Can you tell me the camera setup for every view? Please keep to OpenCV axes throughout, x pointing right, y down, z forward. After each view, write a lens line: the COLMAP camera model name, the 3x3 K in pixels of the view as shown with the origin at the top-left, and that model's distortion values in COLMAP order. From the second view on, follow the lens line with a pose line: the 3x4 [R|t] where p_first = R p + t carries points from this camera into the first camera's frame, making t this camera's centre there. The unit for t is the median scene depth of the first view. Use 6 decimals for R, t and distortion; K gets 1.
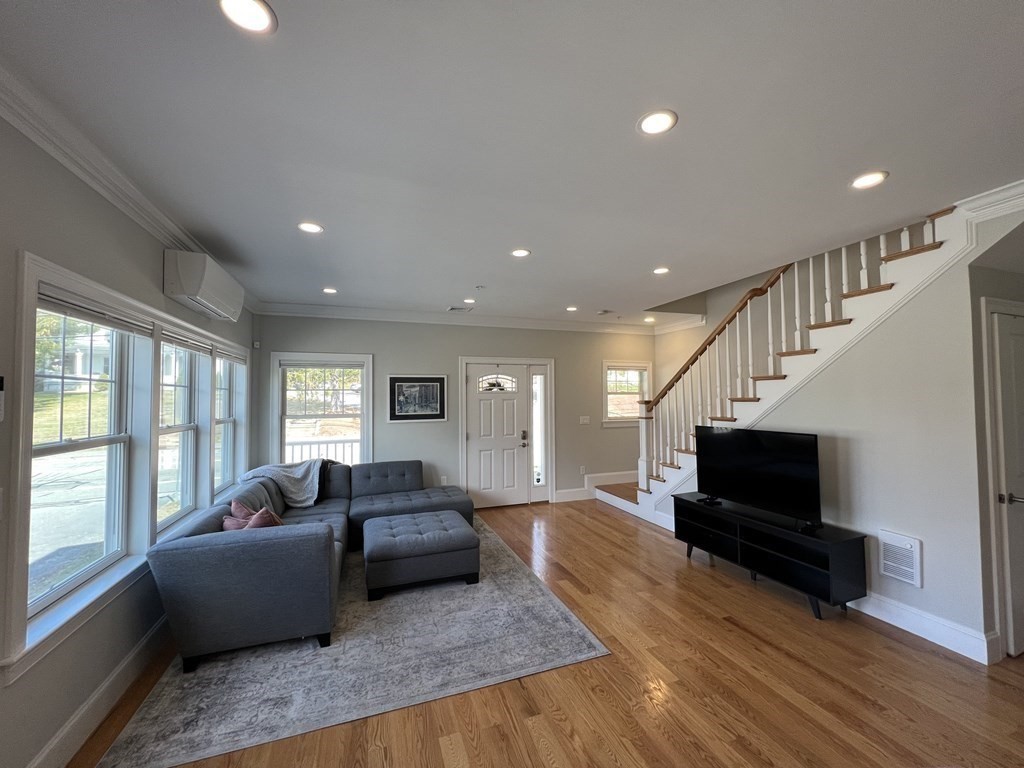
lens RADIAL K [[410.1, 0, 513.4], [0, 410.1, 384.9], [0, 0, 1]] dist [-0.001805, 0.000633]
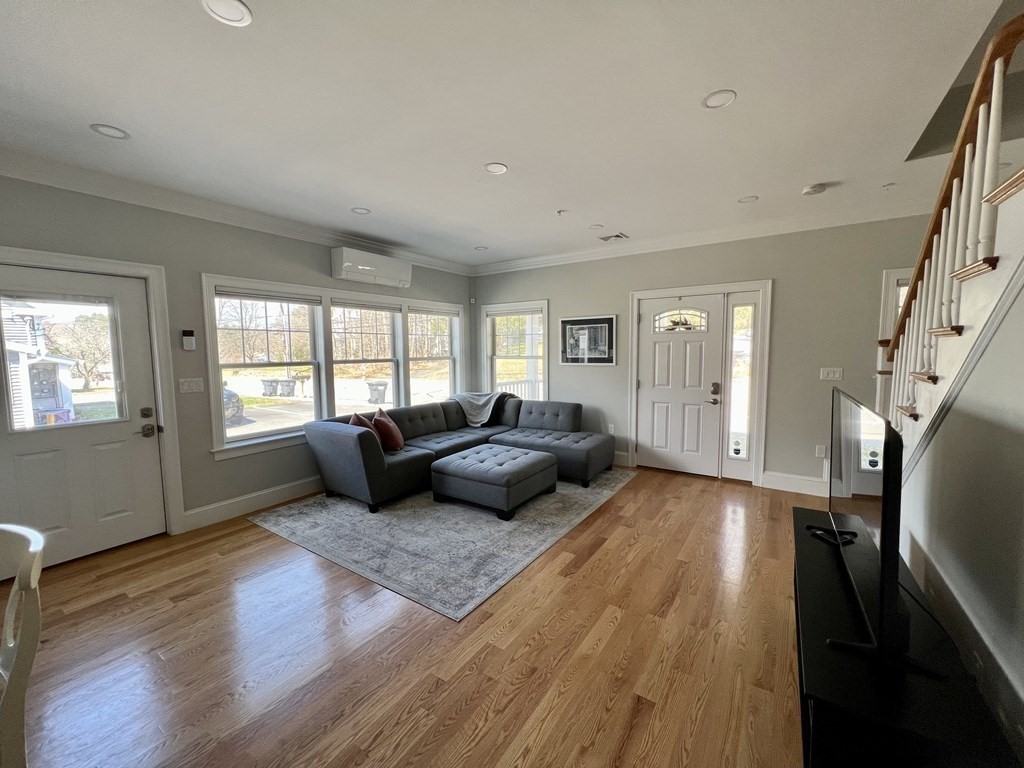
lens RADIAL K [[410.1, 0, 513.6], [0, 410.1, 383.8], [0, 0, 1]] dist [-0.001805, 0.000633]
pose [[0.586141, 0.071091, -0.807084, 0.720650], [0.030816, 0.993466, 0.109888, 0.033568], [0.809623, -0.089281, 0.580121, 0.454740]]
